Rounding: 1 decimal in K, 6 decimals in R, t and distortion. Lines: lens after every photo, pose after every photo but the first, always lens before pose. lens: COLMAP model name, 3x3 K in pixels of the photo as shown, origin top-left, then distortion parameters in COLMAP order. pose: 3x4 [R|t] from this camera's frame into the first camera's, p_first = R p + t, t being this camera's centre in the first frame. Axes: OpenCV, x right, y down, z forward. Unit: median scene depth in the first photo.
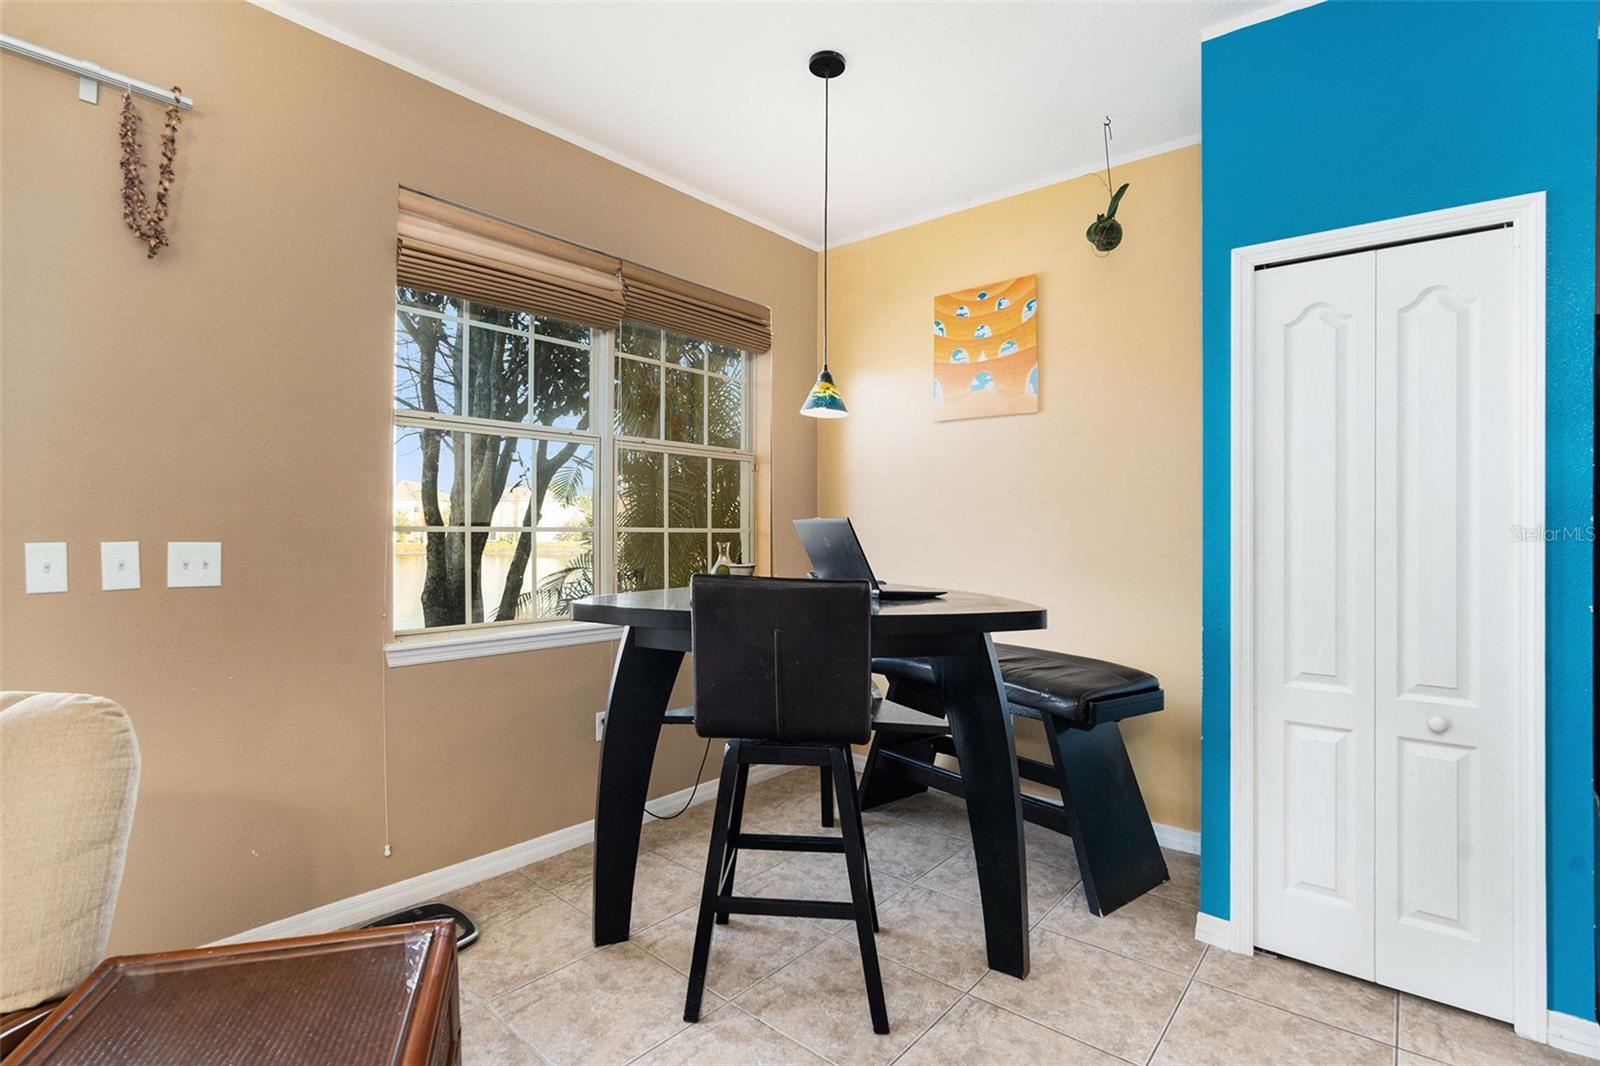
lens RADIAL K [[730.3, 0, 809.9], [0, 730.3, 522.9], [0, 0, 1]] dist [-0.046722, 0.006344]
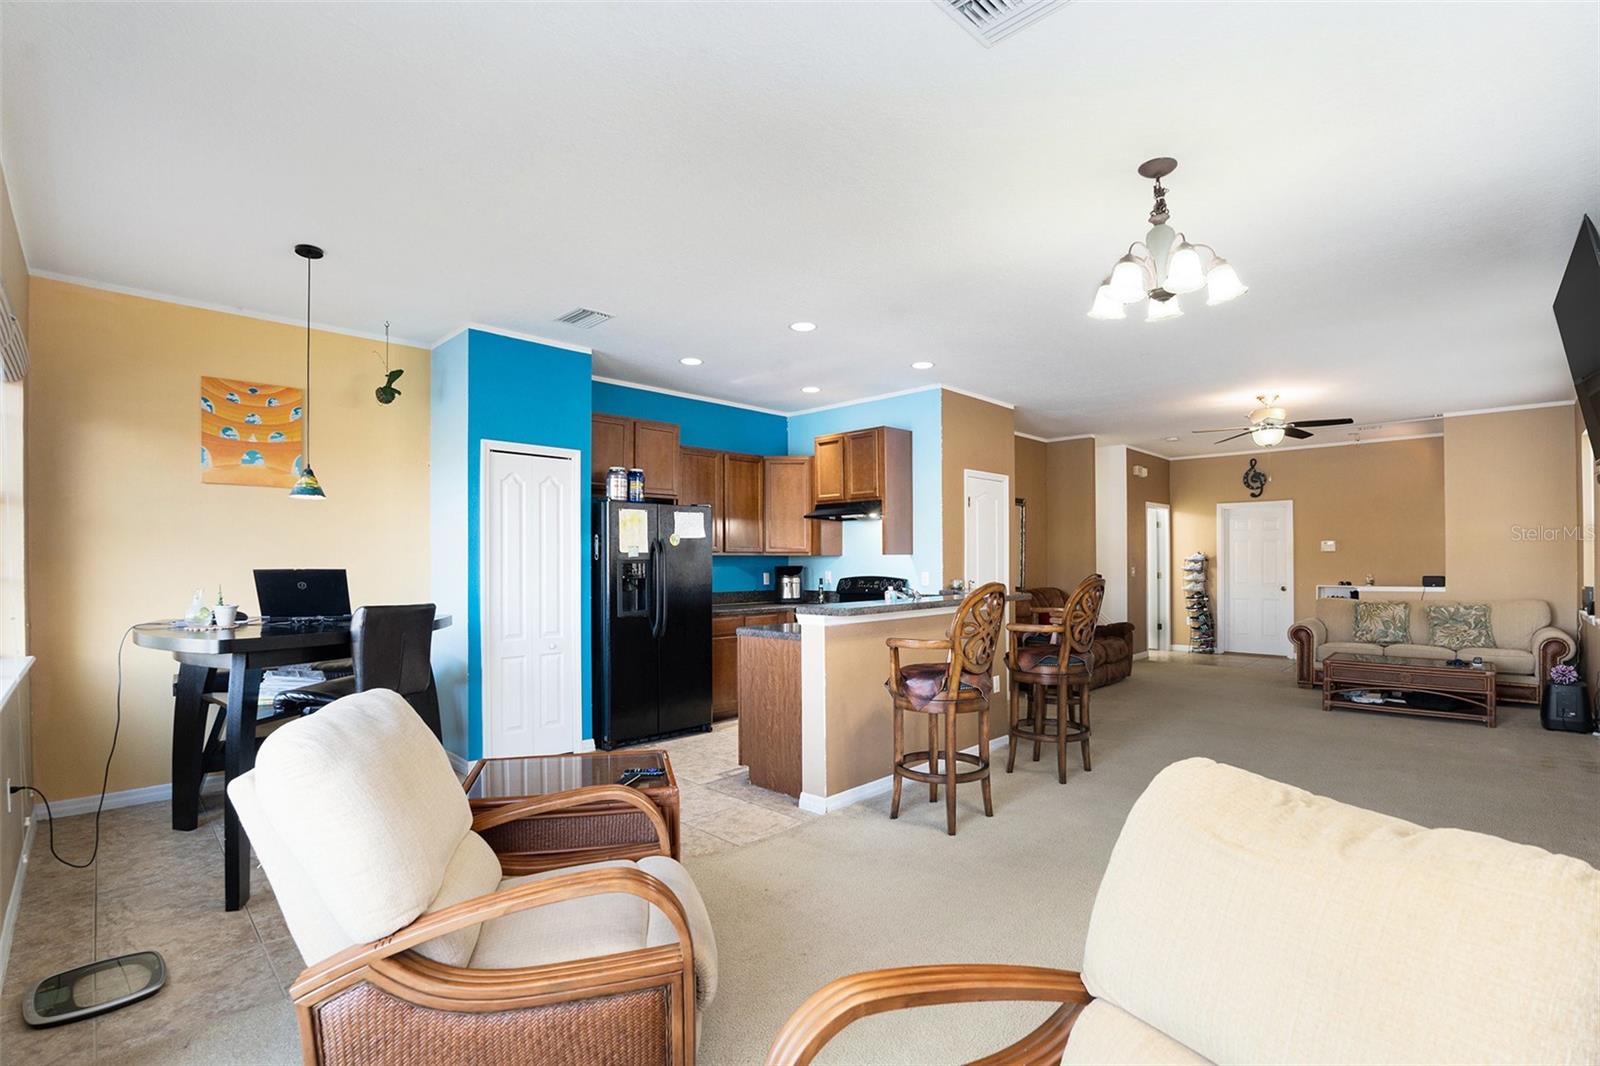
lens RADIAL K [[730.3, 0, 807.6], [0, 730.3, 549.2], [0, 0, 1]] dist [-0.046722, 0.006344]
pose [[0.062570, 0.012395, 0.997964, -1.512471], [-0.011593, 0.999864, -0.011692, -0.048192], [-0.997973, -0.010837, 0.062705, -0.090116]]
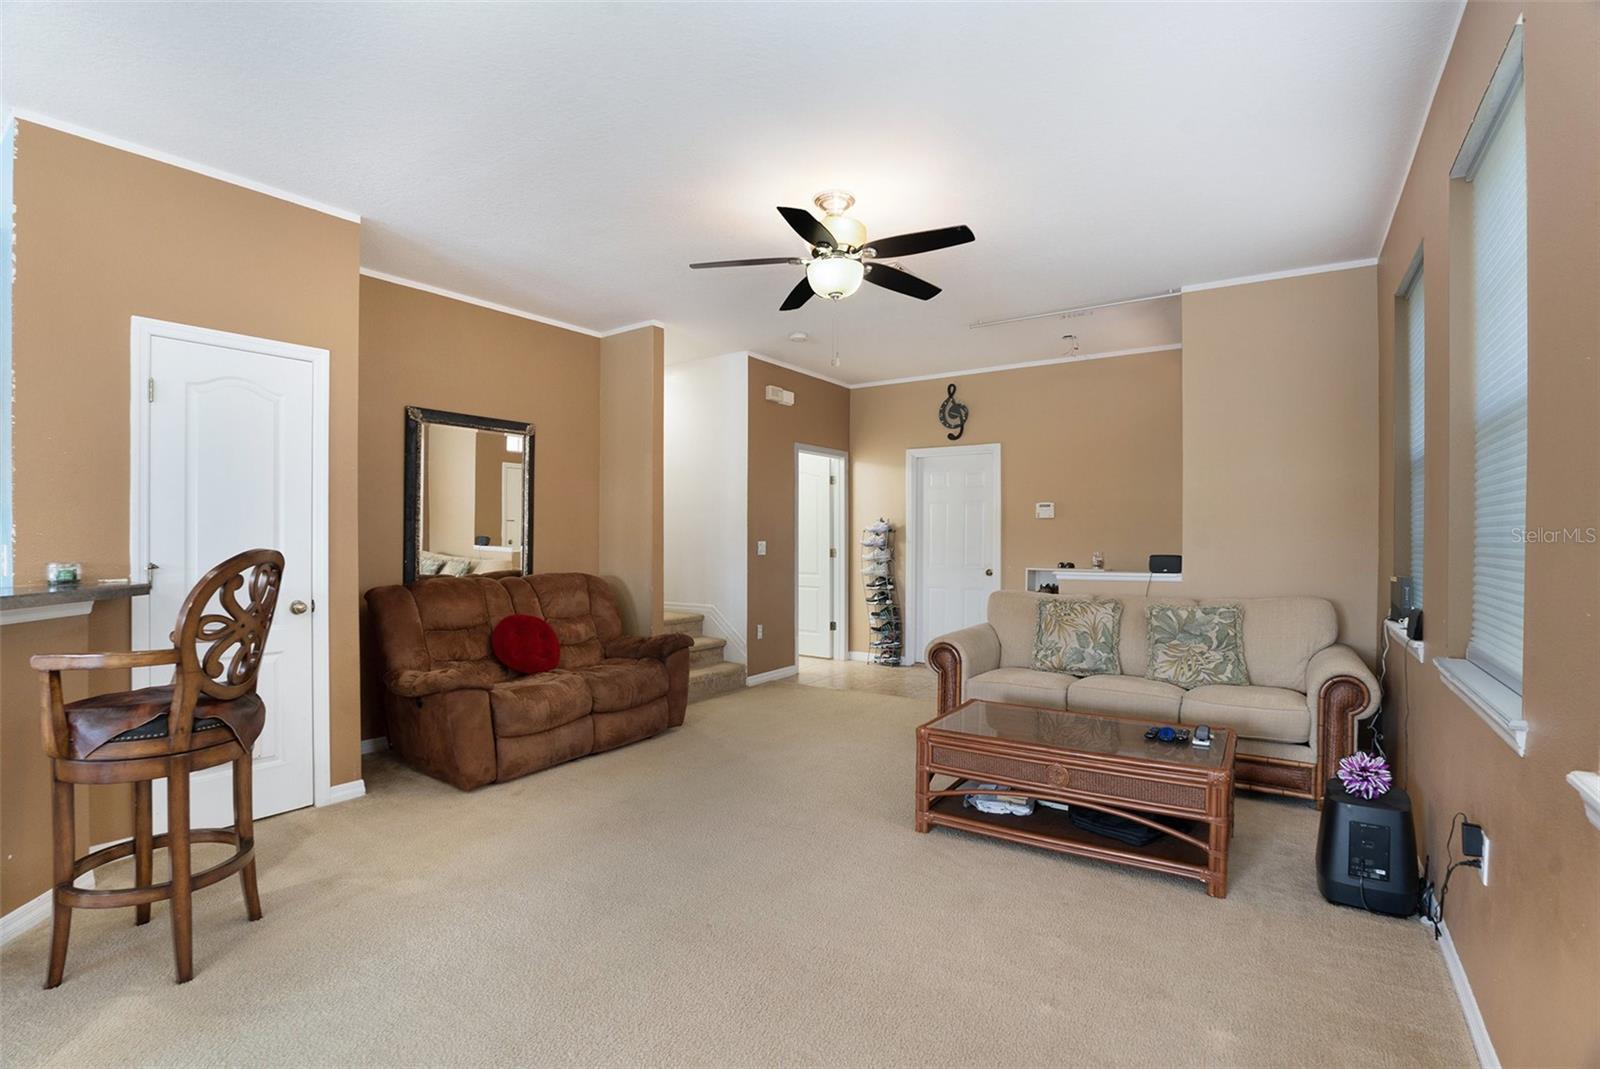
lens RADIAL K [[730.3, 0, 786.8], [0, 730.3, 535.4], [0, 0, 1]] dist [-0.046722, 0.006344]
pose [[-0.101756, -0.002513, 0.994806, 0.187195], [-0.012207, 0.999925, 0.001277, -0.040160], [-0.994735, -0.012014, -0.101779, -1.664471]]
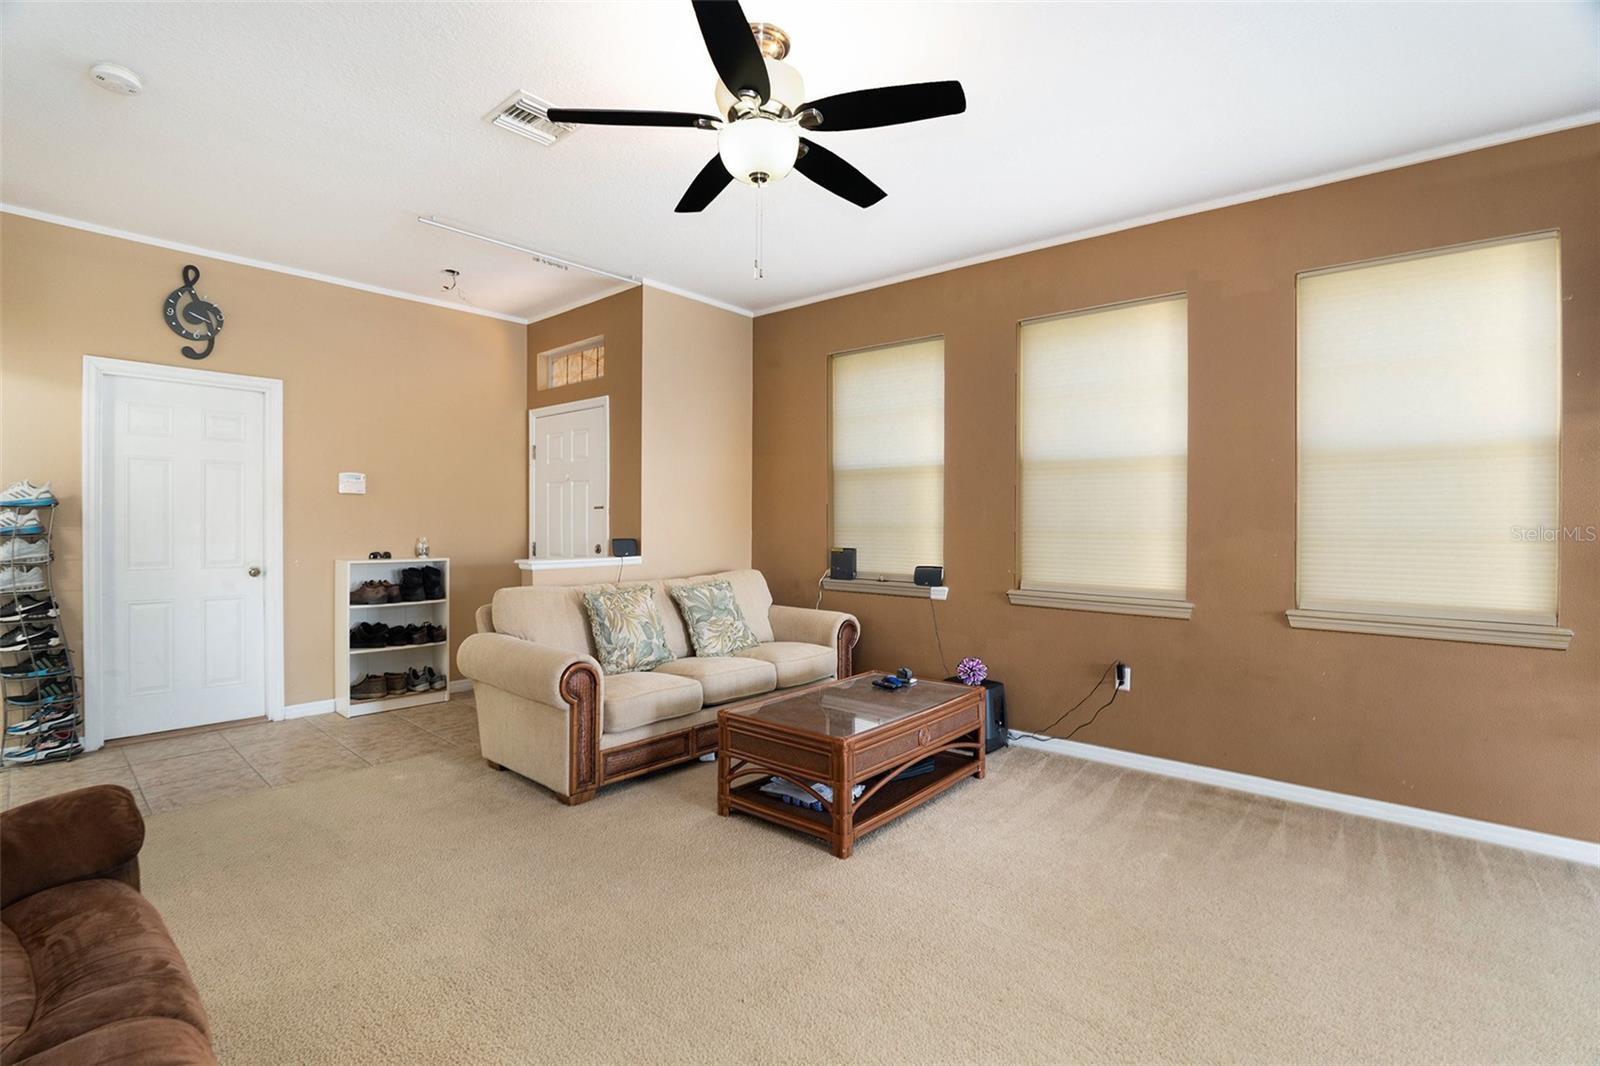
lens RADIAL K [[730.3, 0, 762.1], [0, 730.3, 532.9], [0, 0, 1]] dist [-0.046722, 0.006344]
pose [[-0.999739, -0.009694, 0.020688, 1.801537], [-0.009696, 0.999953, 0.000009, -0.010794], [-0.020687, -0.000192, -0.999786, -0.807924]]
